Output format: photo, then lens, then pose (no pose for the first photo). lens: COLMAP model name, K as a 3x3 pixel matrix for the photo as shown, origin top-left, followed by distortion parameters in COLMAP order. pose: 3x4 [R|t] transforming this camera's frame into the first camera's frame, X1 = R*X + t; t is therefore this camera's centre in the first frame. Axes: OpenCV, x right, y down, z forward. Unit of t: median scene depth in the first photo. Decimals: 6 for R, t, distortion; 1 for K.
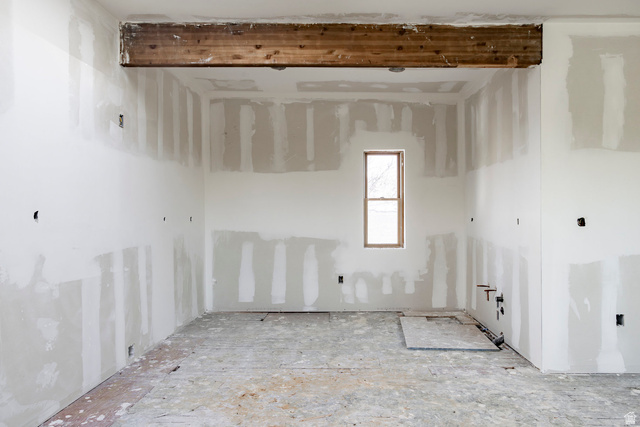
lens RADIAL K [[430.9, 0, 342.6], [0, 430.9, 219.6], [0, 0, 1]] dist [-0.019476, 0.021433]
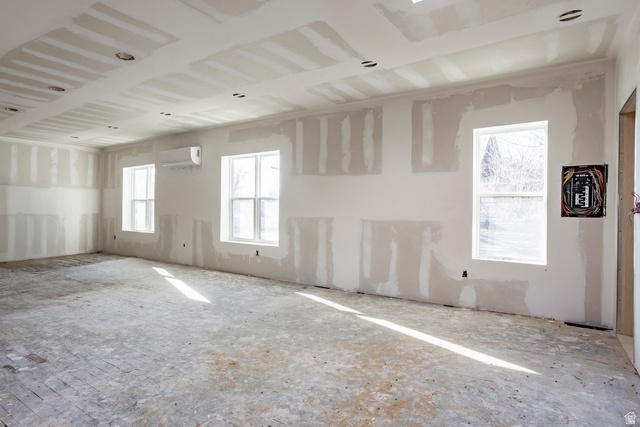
lens RADIAL K [[358.4, 0, 301.7], [0, 358.4, 209.4], [0, 0, 1]] dist [-0.008871, 0.006569]
pose [[-0.812831, -0.000724, 0.582499, -0.360205], [-0.000635, 1.000000, 0.000357, -0.000021], [-0.582499, -0.000080, -0.812831, 1.188214]]
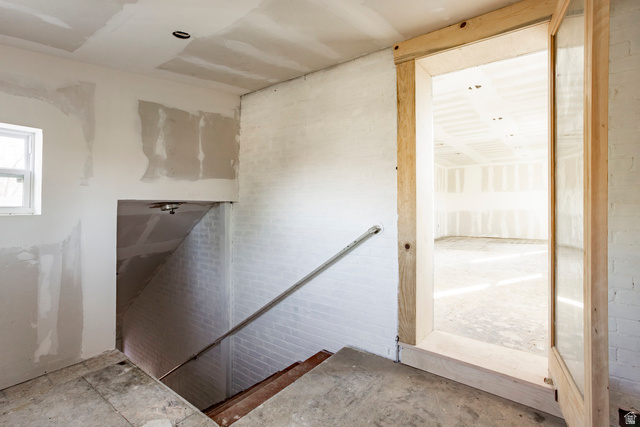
lens RADIAL K [[309.9, 0, 321.4], [0, 309.9, 209.6], [0, 0, 1]] dist [-0.031060, 0.017630]
pose [[0.623277, 0.004809, 0.781987, -1.230189], [-0.006860, 0.999976, -0.000682, 0.055393], [-0.781971, -0.004939, 0.623295, -0.114016]]
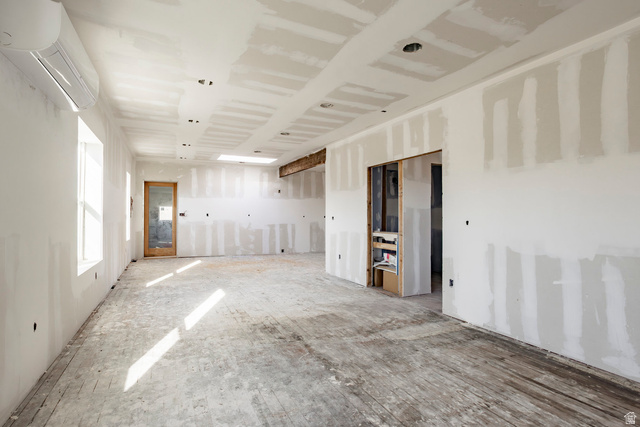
lens RADIAL K [[309.9, 0, 312.8], [0, 309.9, 218.0], [0, 0, 1]] dist [-0.031060, 0.017630]
pose [[0.422083, 0.012081, -0.906477, 2.250039], [-0.013760, 0.999881, 0.006919, -0.009850], [0.906453, 0.009553, 0.422199, 0.073455]]
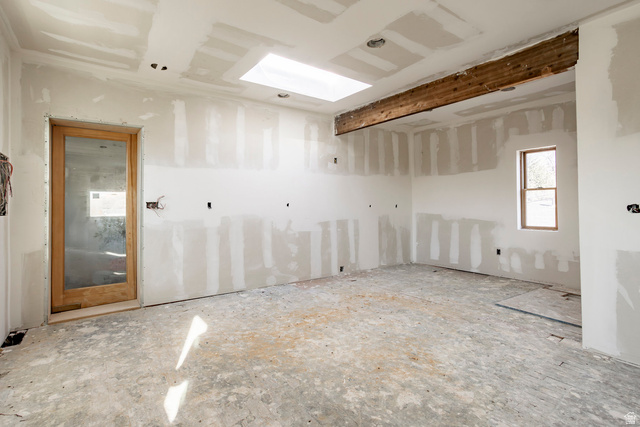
lens RADIAL K [[309.9, 0, 313.1], [0, 309.9, 202.5], [0, 0, 1]] dist [-0.031060, 0.017630]
pose [[0.582852, -0.010830, -0.812506, 0.698110], [0.001635, 0.999925, -0.012155, -0.001414], [0.812577, 0.005756, 0.582826, -0.002899]]
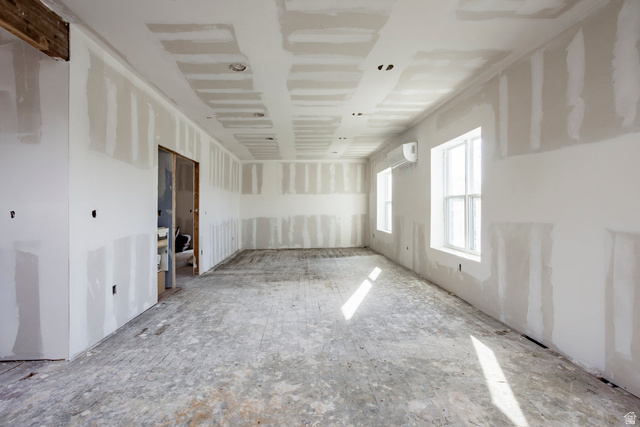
lens RADIAL K [[309.9, 0, 313.5], [0, 309.9, 209.3], [0, 0, 1]] dist [-0.031060, 0.017630]
pose [[-0.034659, 0.005456, 0.999384, -0.290463], [0.005323, 0.999972, -0.005274, 0.000803], [-0.999385, 0.005137, -0.034687, 0.435576]]
